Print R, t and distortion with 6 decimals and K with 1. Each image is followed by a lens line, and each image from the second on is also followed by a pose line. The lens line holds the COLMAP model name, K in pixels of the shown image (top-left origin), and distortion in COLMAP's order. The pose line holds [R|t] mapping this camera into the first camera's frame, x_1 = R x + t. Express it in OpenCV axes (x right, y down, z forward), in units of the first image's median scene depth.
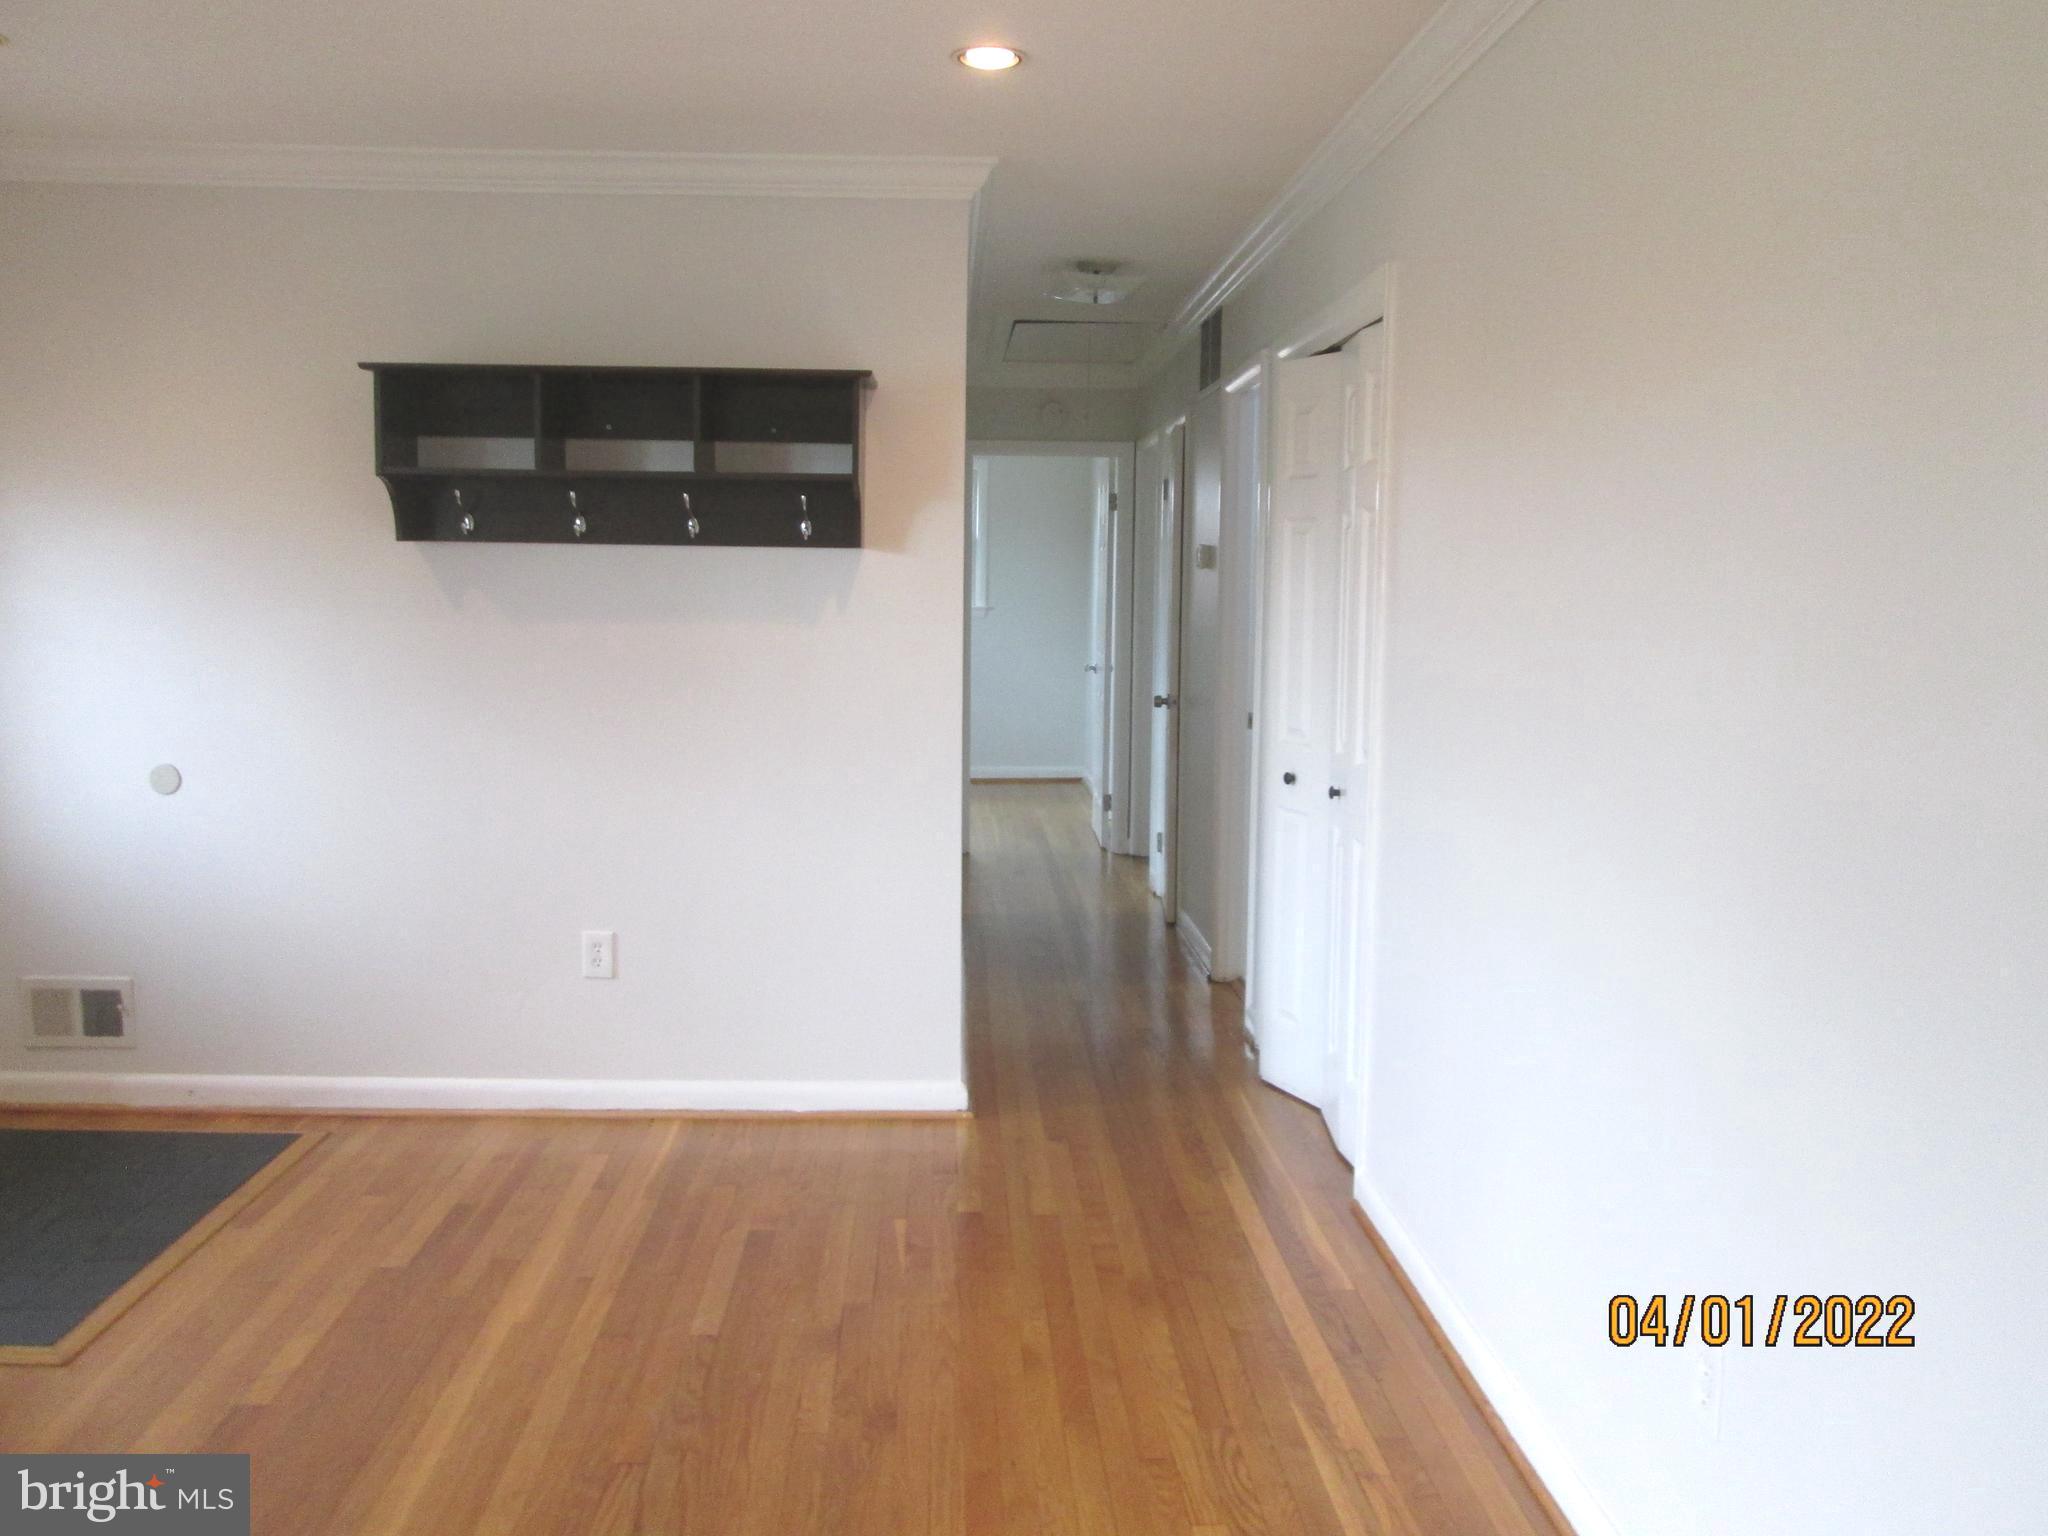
lens RADIAL K [[1699.3, 0, 1024.0], [0, 1699.3, 768.0], [0, 0, 1]] dist [-0.039795, 0.001452]
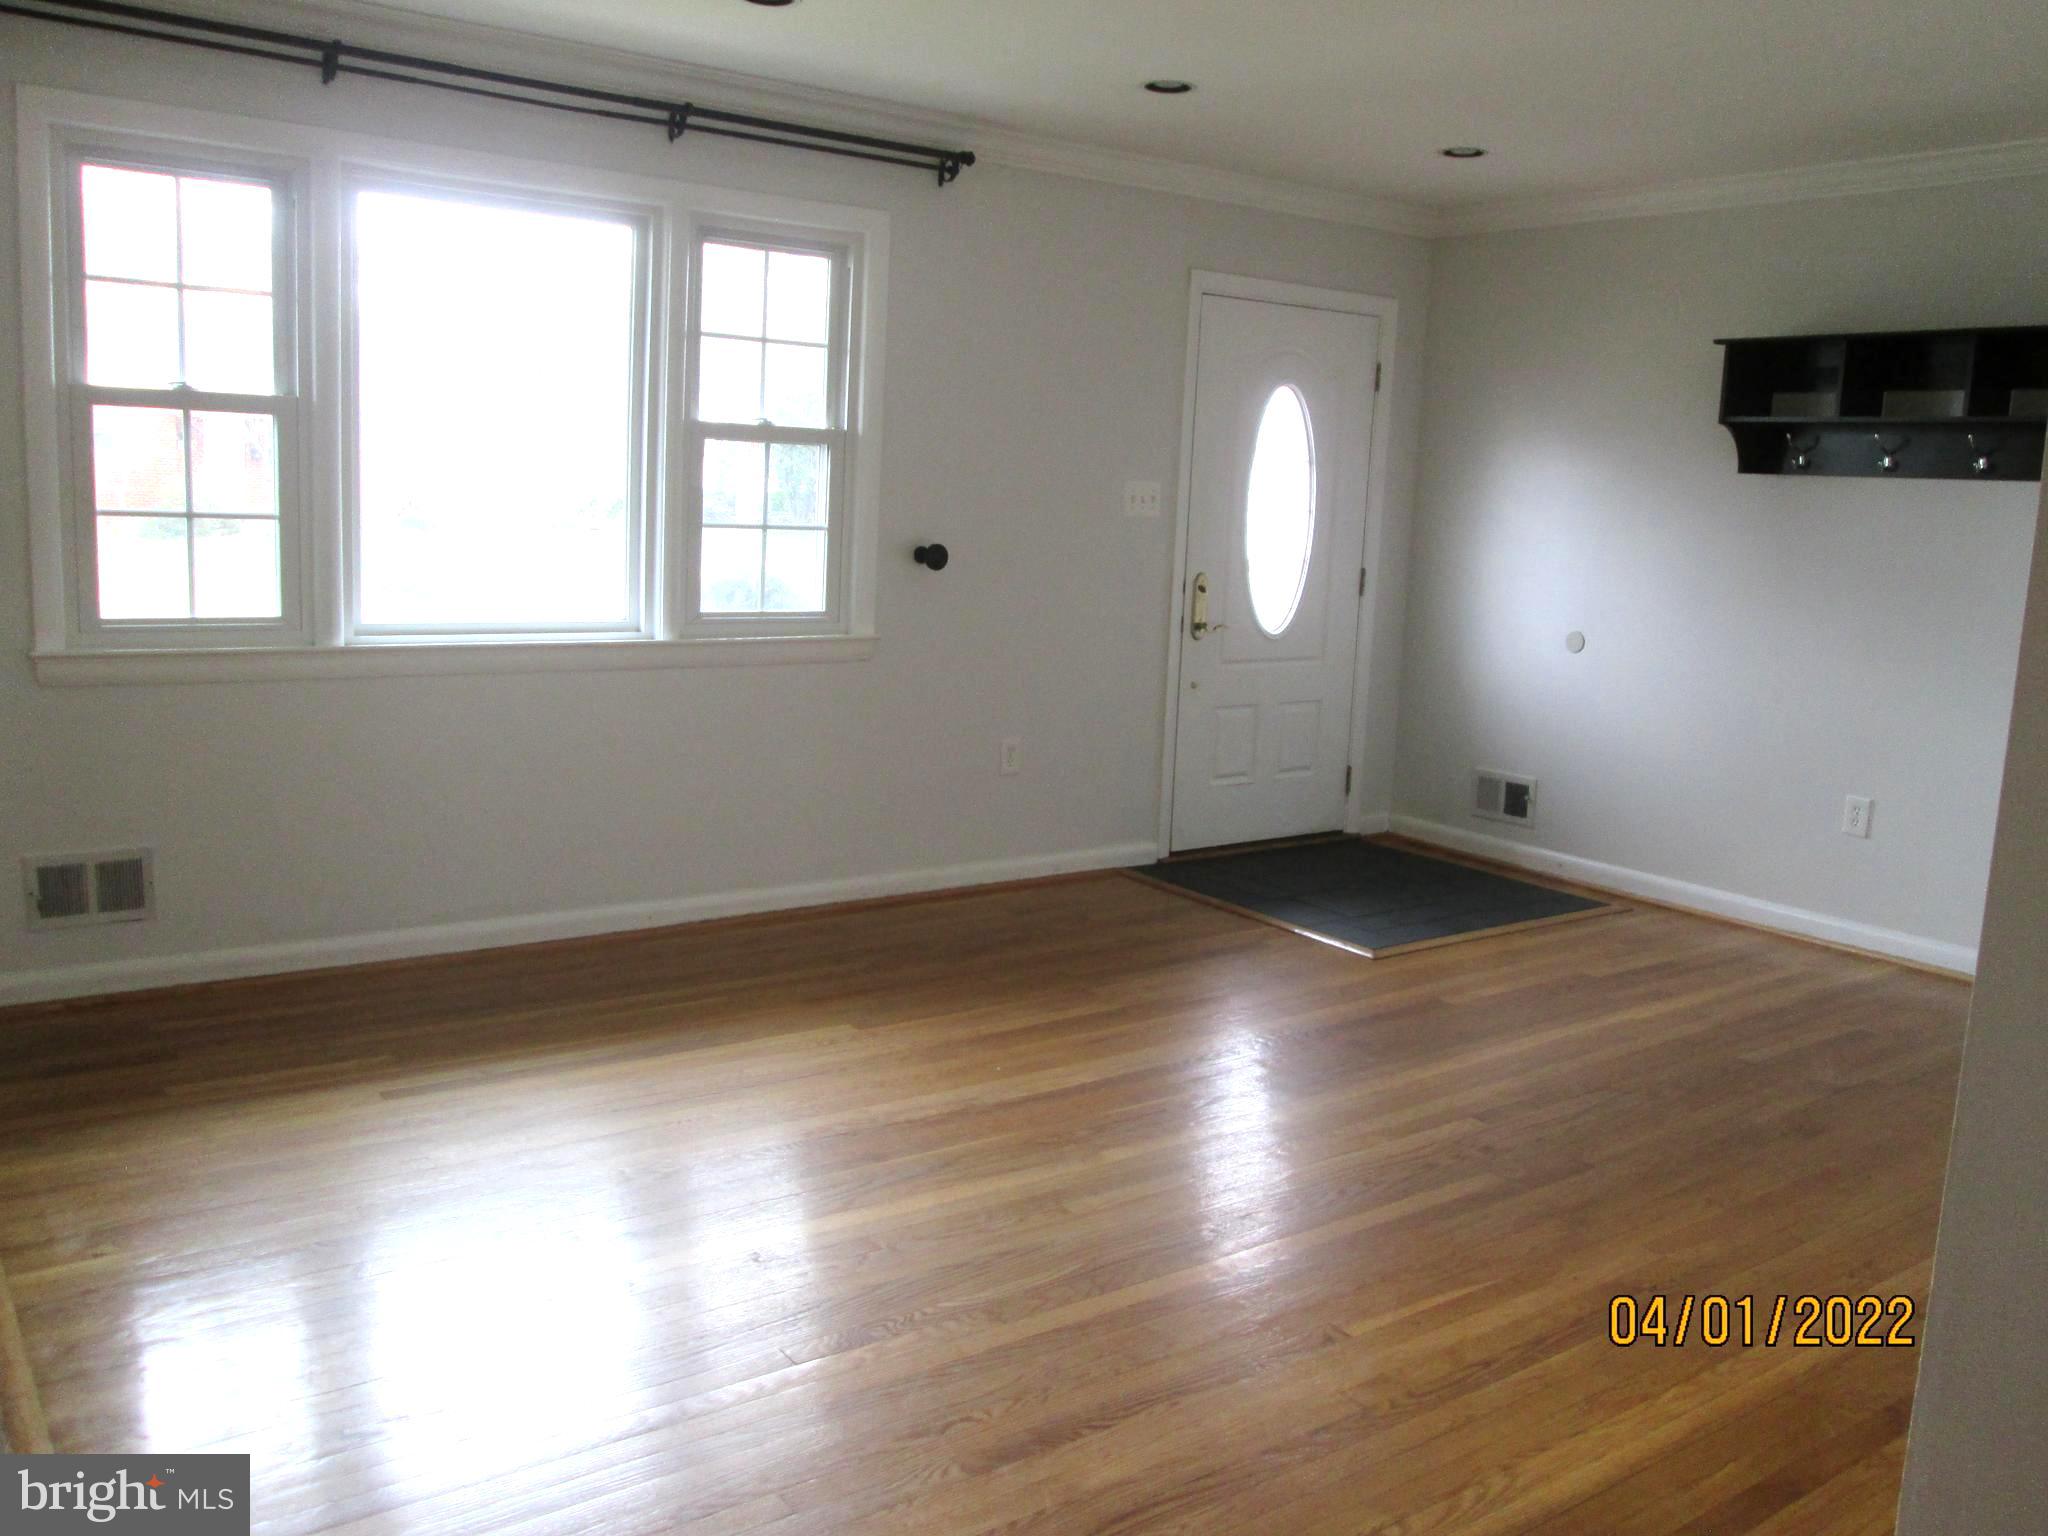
lens RADIAL K [[1699.3, 0, 1024.0], [0, 1699.3, 768.0], [0, 0, 1]] dist [-0.039795, 0.001452]
pose [[0.555569, 0.136749, -0.820148, 0.419021], [-0.111248, 0.989739, 0.089667, 0.035471], [0.823994, 0.041424, 0.565082, -0.183349]]
